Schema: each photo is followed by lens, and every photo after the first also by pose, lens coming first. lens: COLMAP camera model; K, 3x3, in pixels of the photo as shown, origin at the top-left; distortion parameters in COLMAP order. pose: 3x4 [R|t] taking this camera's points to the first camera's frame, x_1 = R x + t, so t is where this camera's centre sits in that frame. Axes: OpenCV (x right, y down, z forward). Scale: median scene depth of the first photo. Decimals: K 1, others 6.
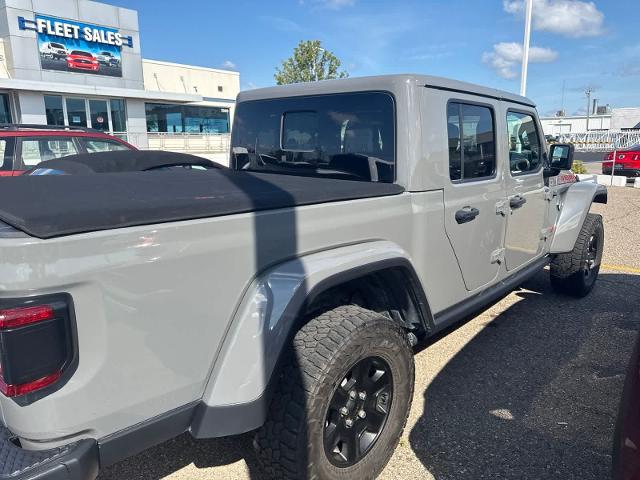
lens RADIAL K [[461.5, 0, 318.5], [0, 461.5, 239.8], [0, 0, 1]] dist [0.005039, -0.003391]
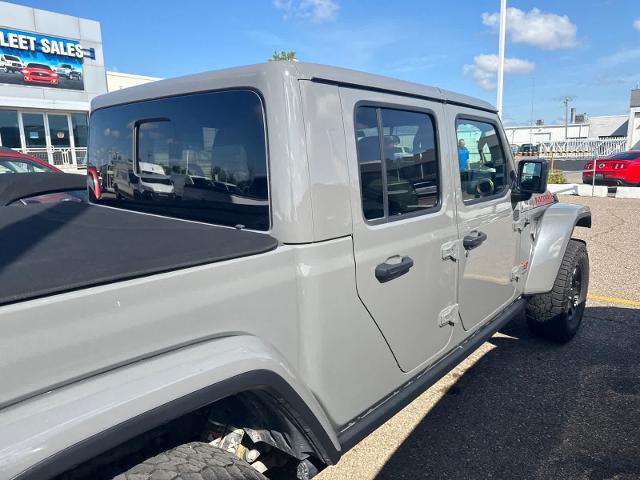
lens RADIAL K [[464.8, 0, 318.1], [0, 464.8, 239.4], [0, 0, 1]] dist [0.007798, -0.005314]
pose [[0.999298, -0.021018, 0.031016, 0.106586], [0.021850, 0.999404, -0.026739, -0.046205], [-0.030436, 0.027397, 0.999161, 0.177691]]
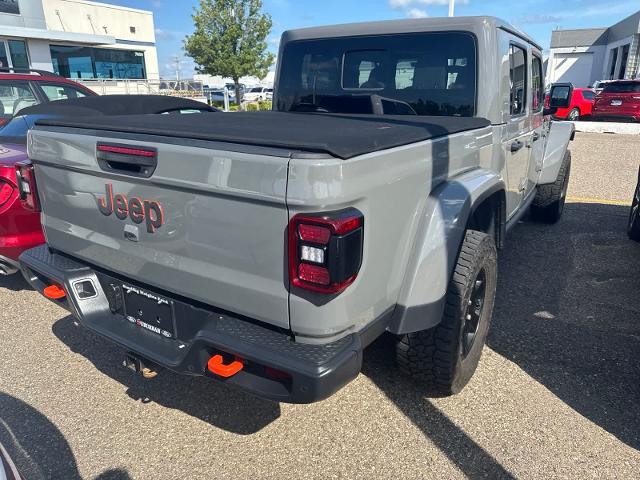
lens RADIAL K [[461.5, 0, 318.5], [0, 461.5, 239.8], [0, 0, 1]] dist [0.005039, -0.003391]
pose [[0.983584, -0.058818, 0.170598, -0.205942], [0.040591, 0.993275, 0.108427, 0.017090], [-0.175828, -0.099722, 0.979357, -0.029787]]
